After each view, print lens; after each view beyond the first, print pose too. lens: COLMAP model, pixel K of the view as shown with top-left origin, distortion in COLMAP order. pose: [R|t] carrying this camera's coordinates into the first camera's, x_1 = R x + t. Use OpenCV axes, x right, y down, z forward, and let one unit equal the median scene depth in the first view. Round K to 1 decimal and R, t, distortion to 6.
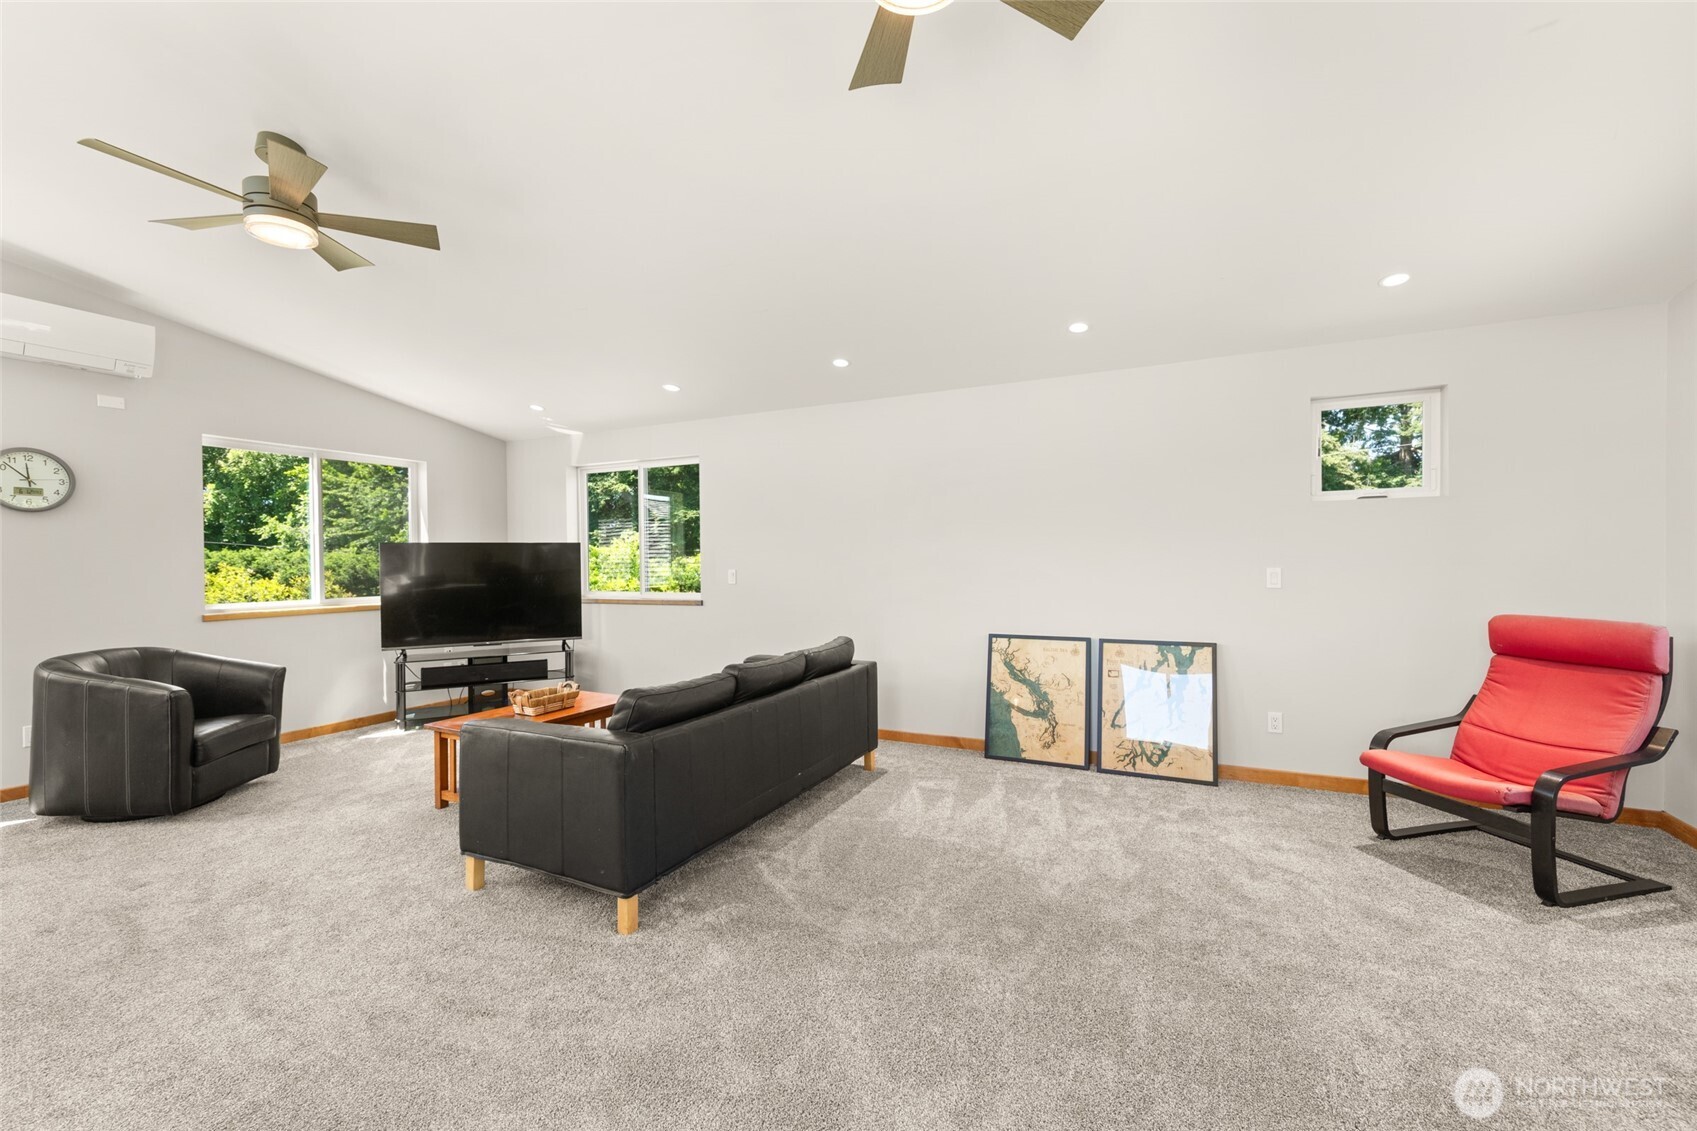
lens RADIAL K [[702.7, 0, 859.0], [0, 702.7, 561.7], [0, 0, 1]] dist [0.000508, -0.000329]
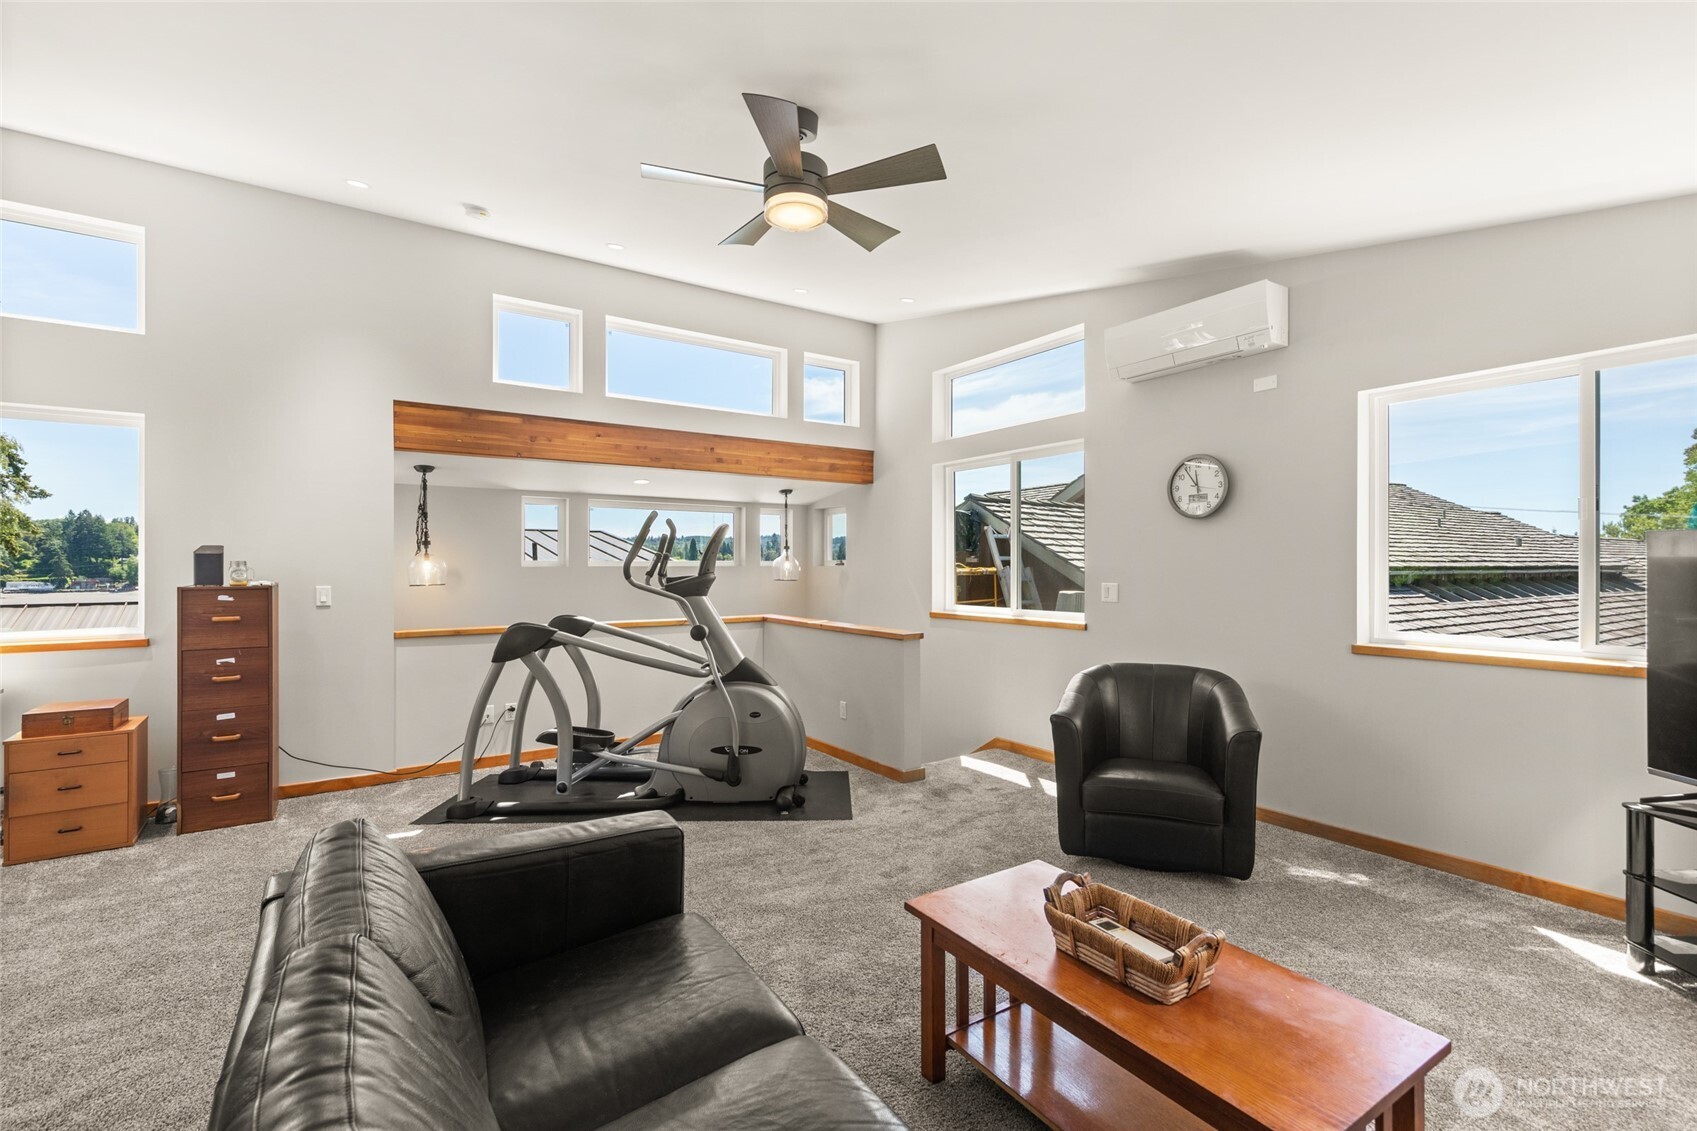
lens RADIAL K [[752.2, 0, 852.4], [0, 752.2, 563.5], [0, 0, 1]] dist [0.002522, -0.000177]
pose [[-0.503539, 0.009060, -0.863925, -0.009266], [-0.000560, 0.999941, 0.010813, -0.017608], [0.863973, 0.005929, -0.503504, 1.102209]]
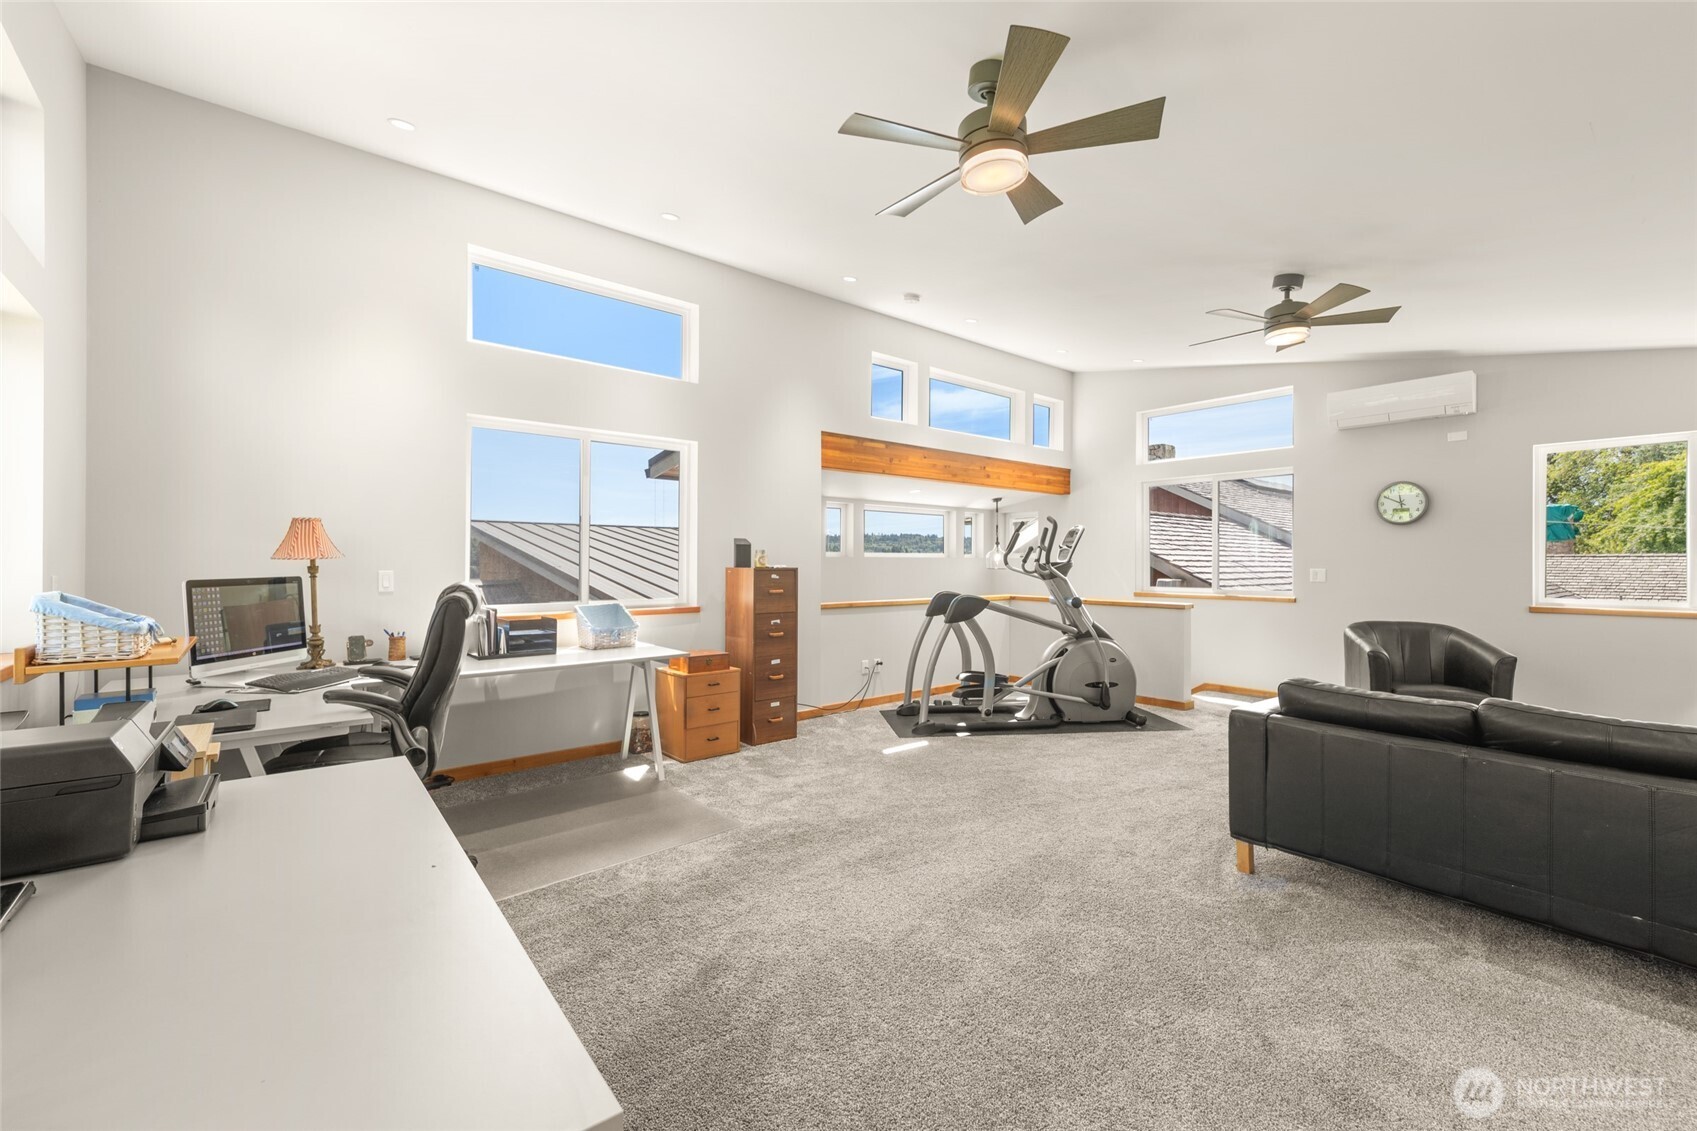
lens RADIAL K [[702.7, 0, 847.7], [0, 702.7, 559.5], [0, 0, 1]] dist [0.000508, -0.000329]
pose [[-0.422143, 0.006695, -0.906504, 0.646336], [-0.005168, 0.999939, 0.009791, -0.005441], [0.906514, 0.008818, -0.422083, 0.562425]]
